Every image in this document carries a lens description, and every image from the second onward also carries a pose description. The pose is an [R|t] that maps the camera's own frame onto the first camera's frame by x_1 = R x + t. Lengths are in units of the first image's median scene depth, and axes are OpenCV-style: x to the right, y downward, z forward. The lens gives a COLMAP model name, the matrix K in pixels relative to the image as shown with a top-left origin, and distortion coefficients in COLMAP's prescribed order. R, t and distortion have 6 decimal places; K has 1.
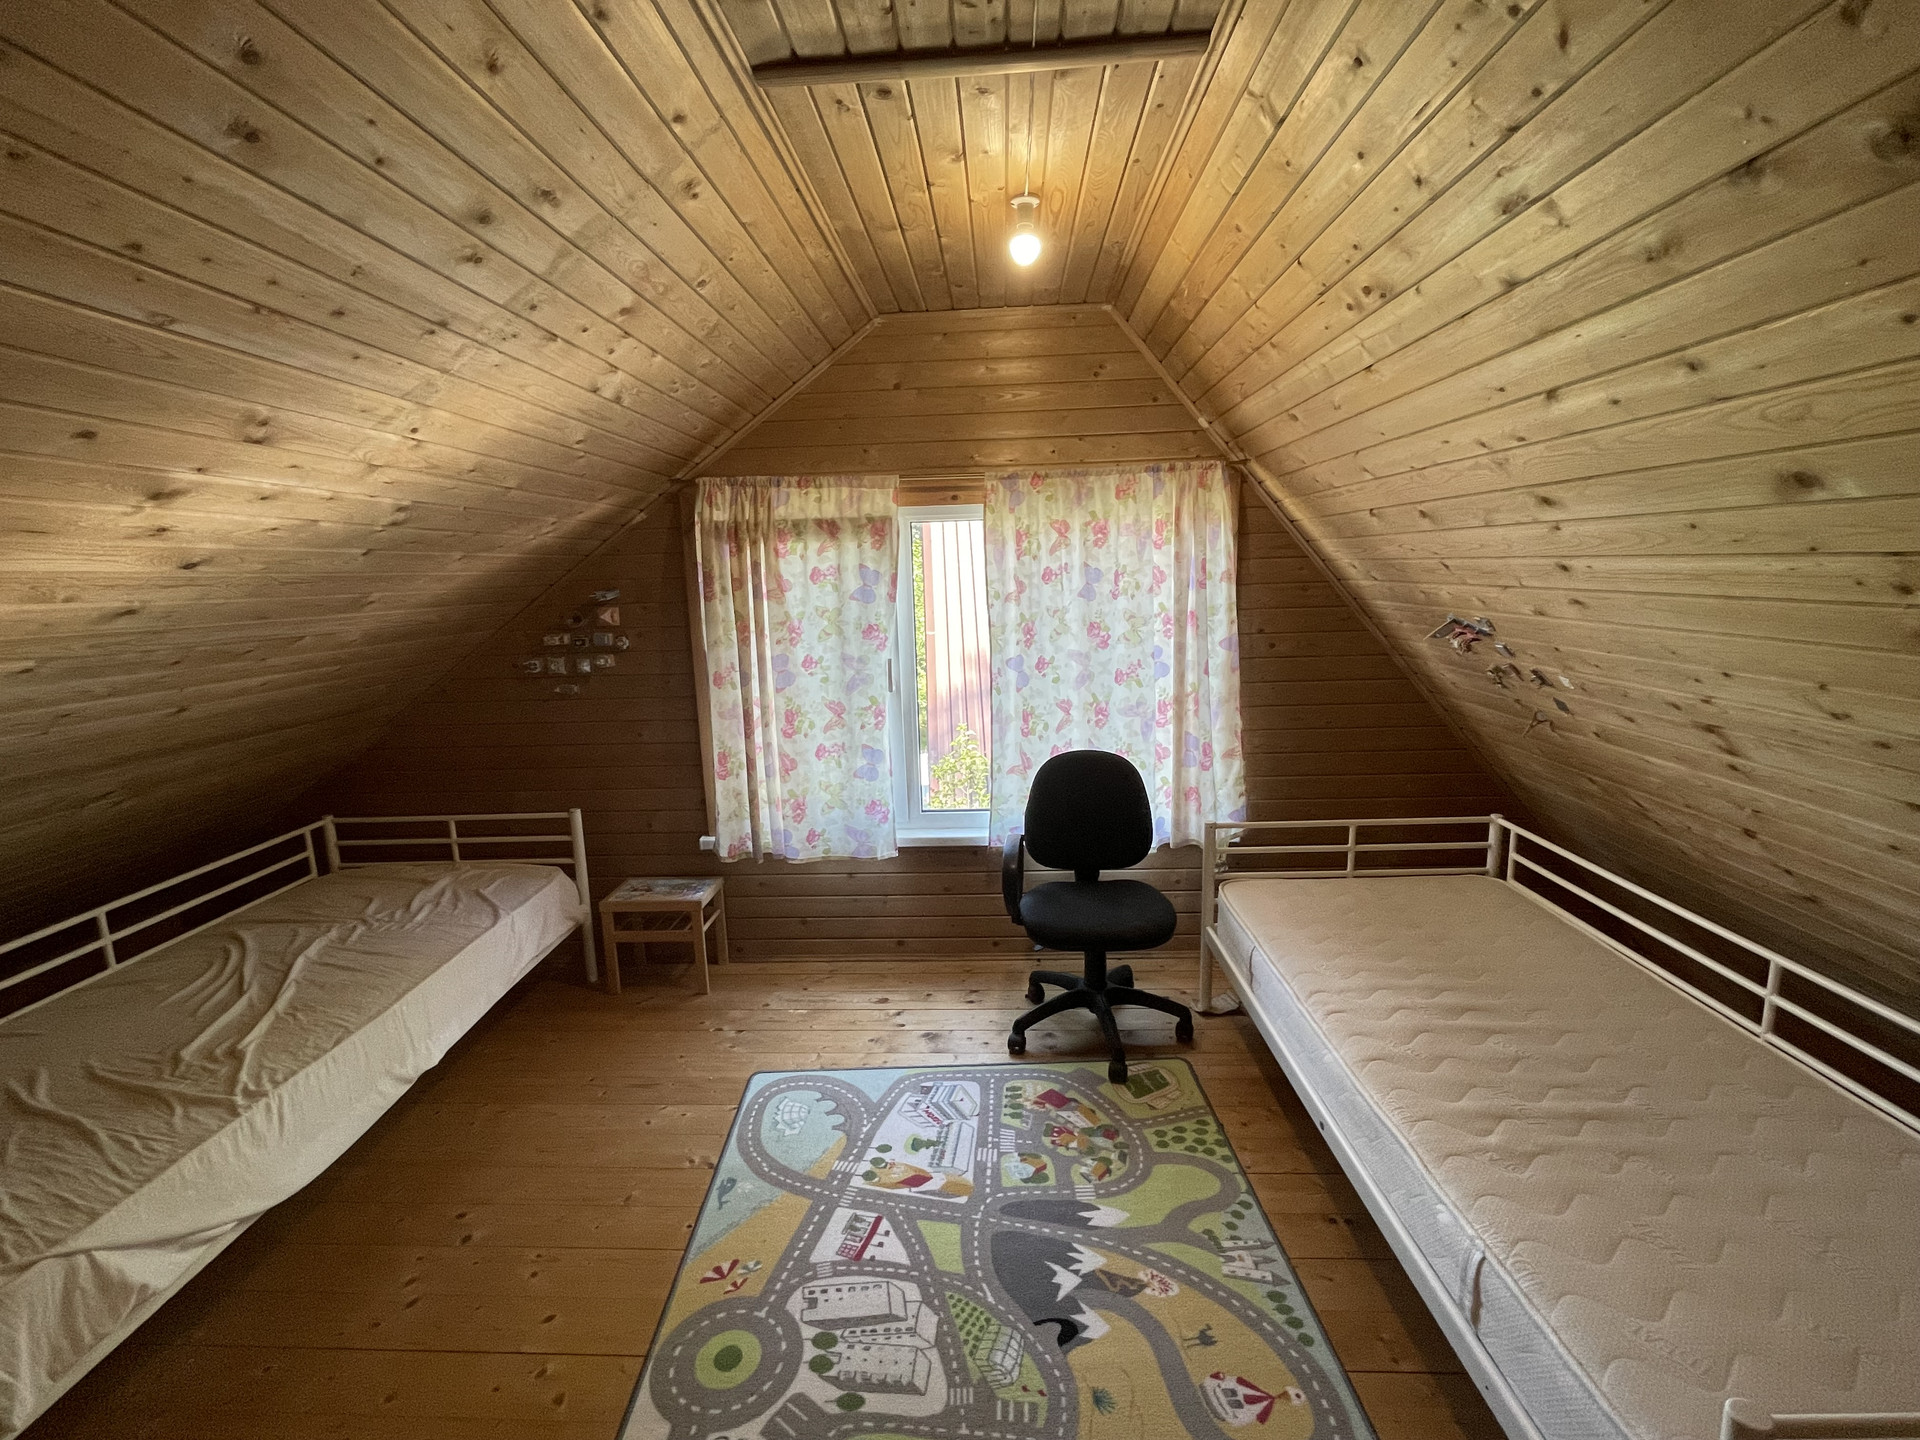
lens RADIAL K [[885.1, 0, 955.4], [0, 885.1, 719.1], [0, 0, 1]] dist [-0.002336, -0.000237]
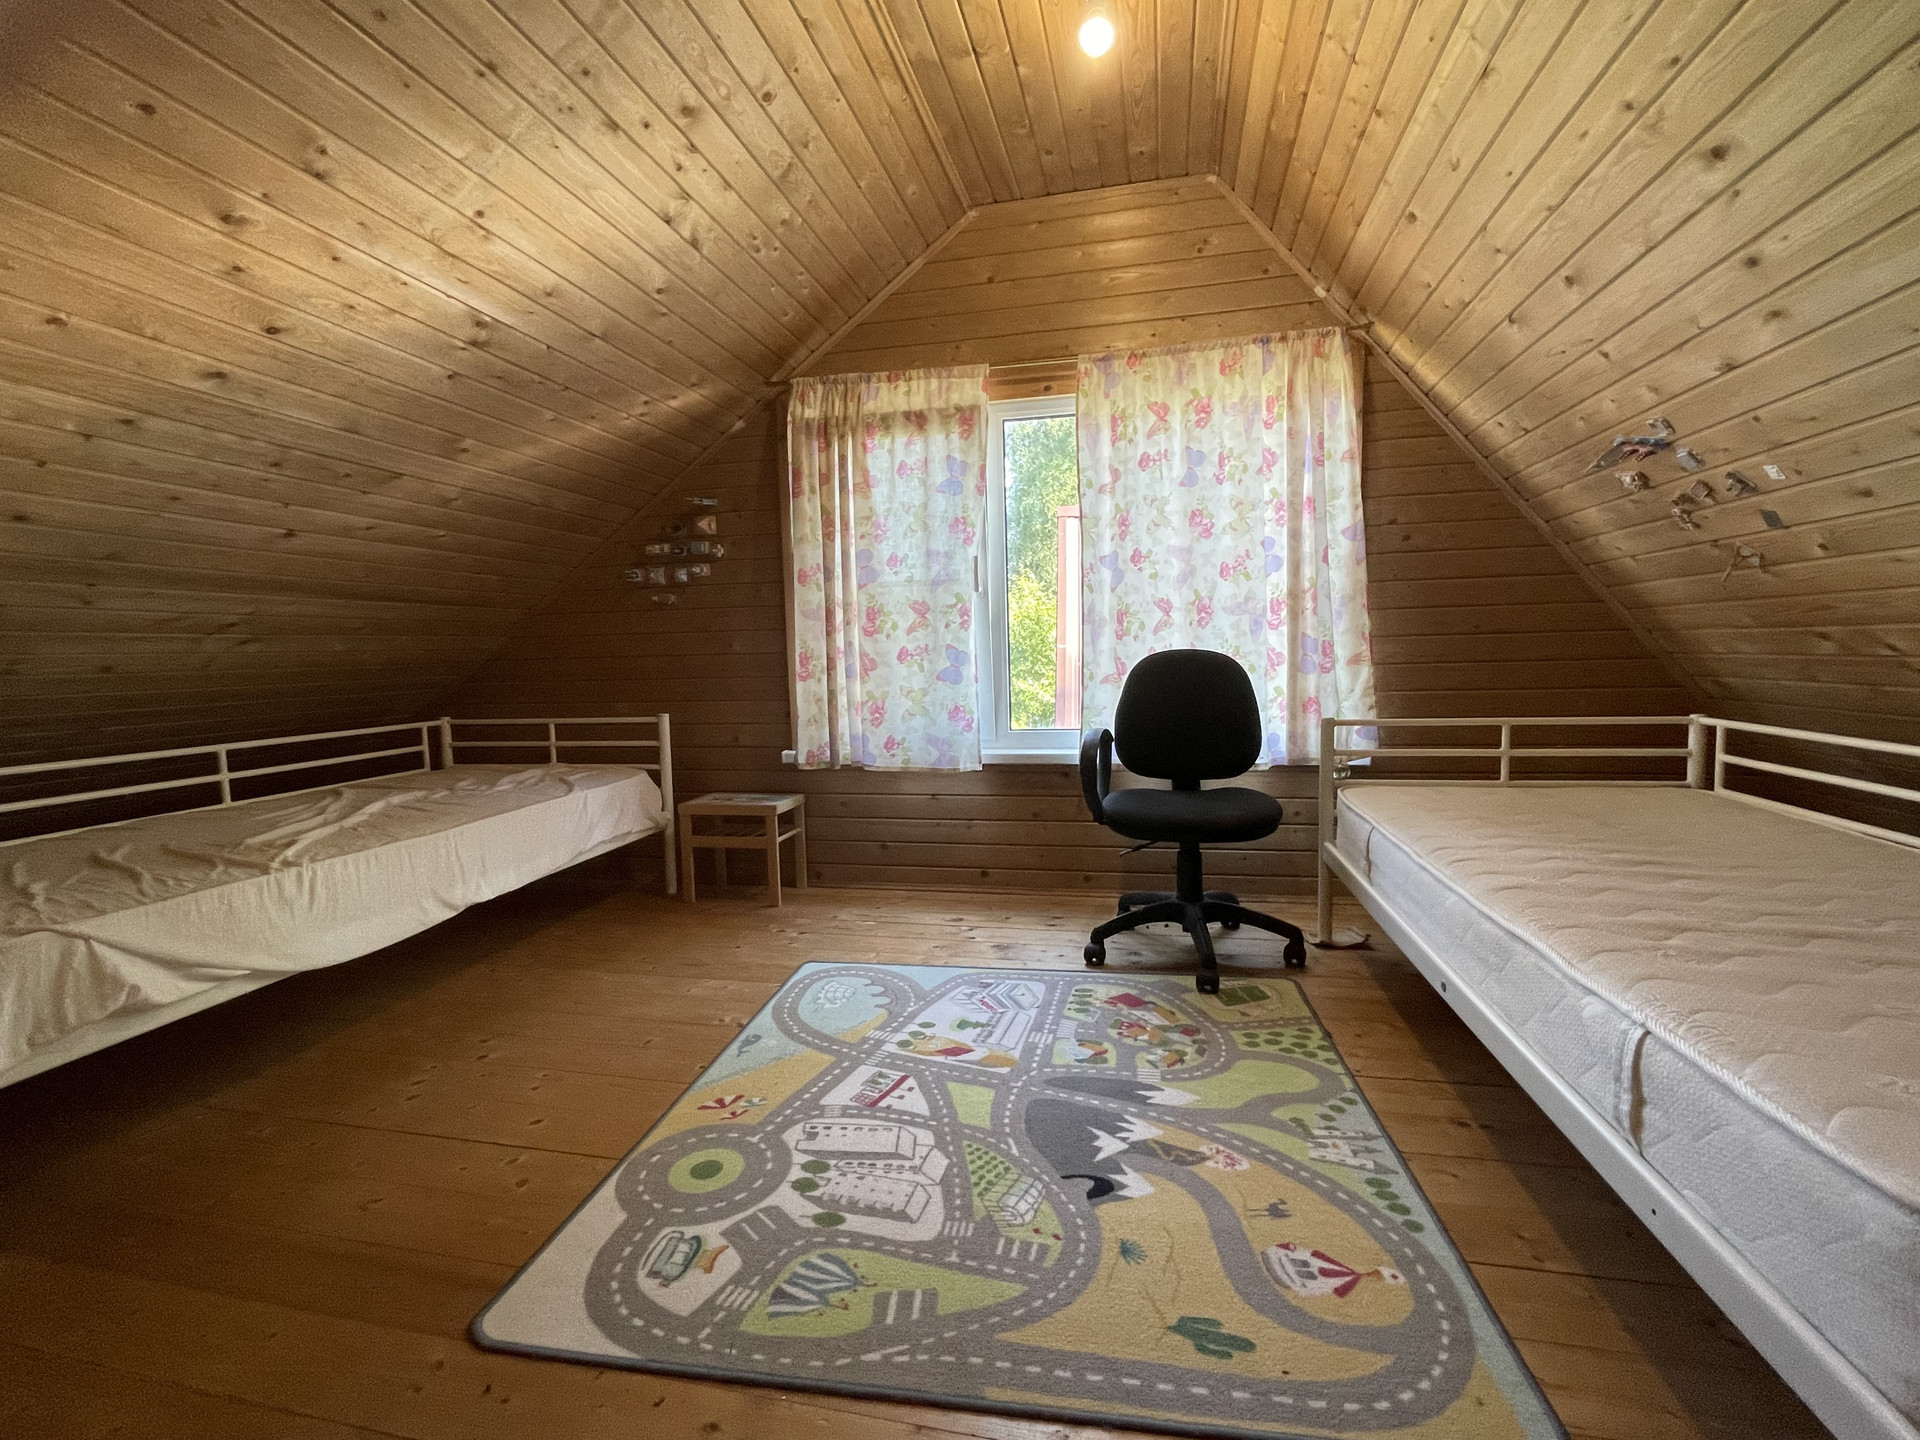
lens RADIAL K [[885.1, 0, 952.6], [0, 885.1, 714.5], [0, 0, 1]] dist [-0.002336, -0.000237]
pose [[0.984539, 0.018612, -0.174172, 0.073594], [-0.034474, 0.995480, -0.088492, 0.195880], [0.171737, 0.093129, 0.980731, 0.078633]]
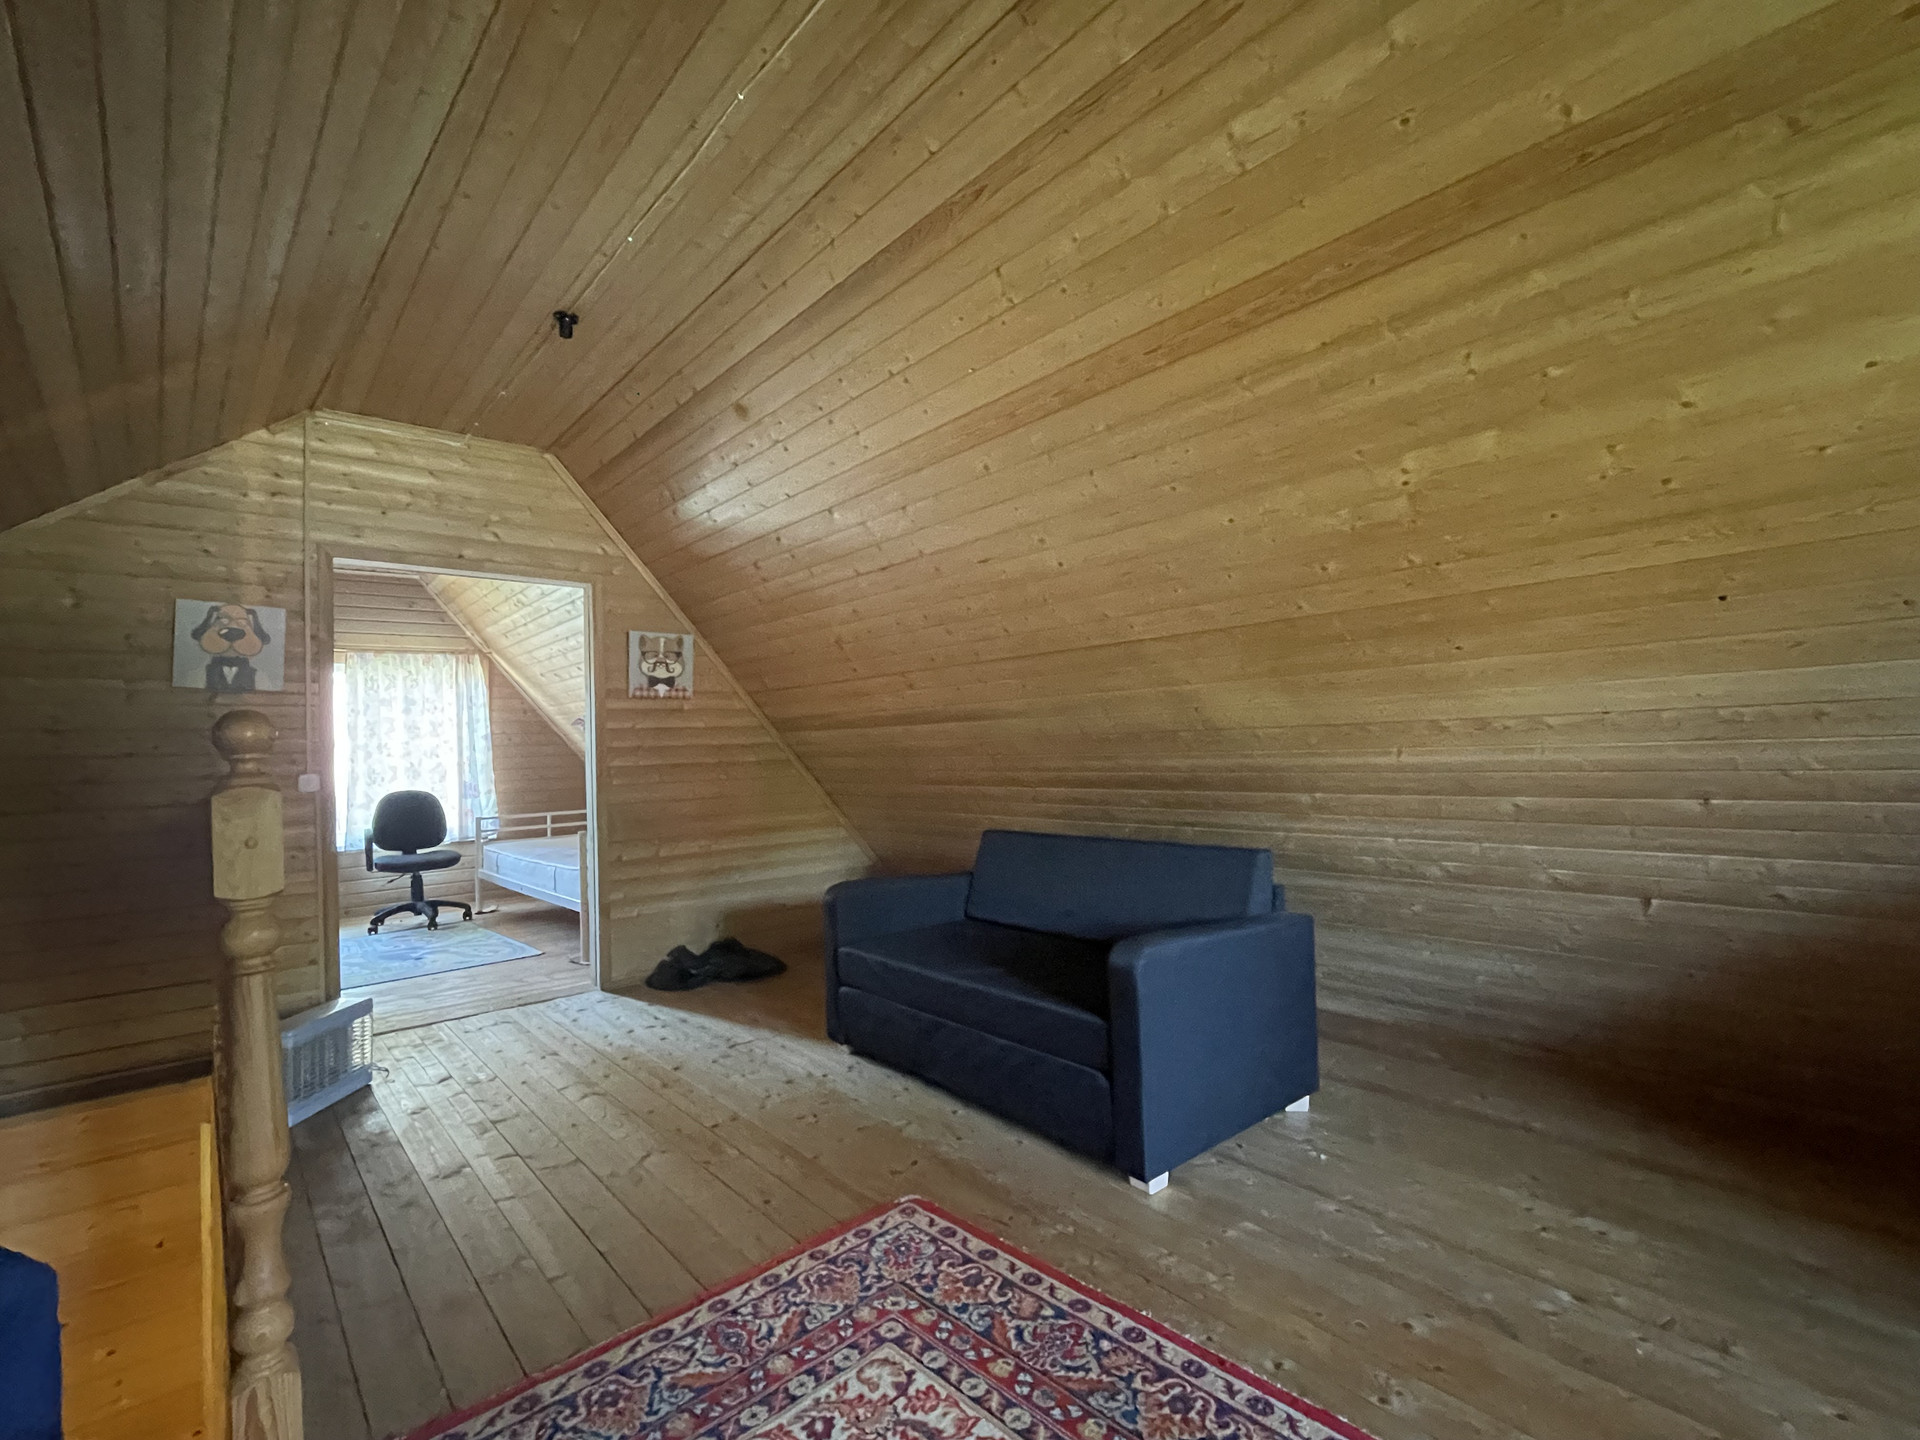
lens RADIAL K [[885.1, 0, 955.9], [0, 885.1, 722.1], [0, 0, 1]] dist [-0.002336, -0.000237]
pose [[0.733404, 0.025338, 0.679321, -0.301087], [0.125649, 0.977034, -0.172095, 0.386133], [-0.668080, 0.211571, 0.713377, -1.258153]]
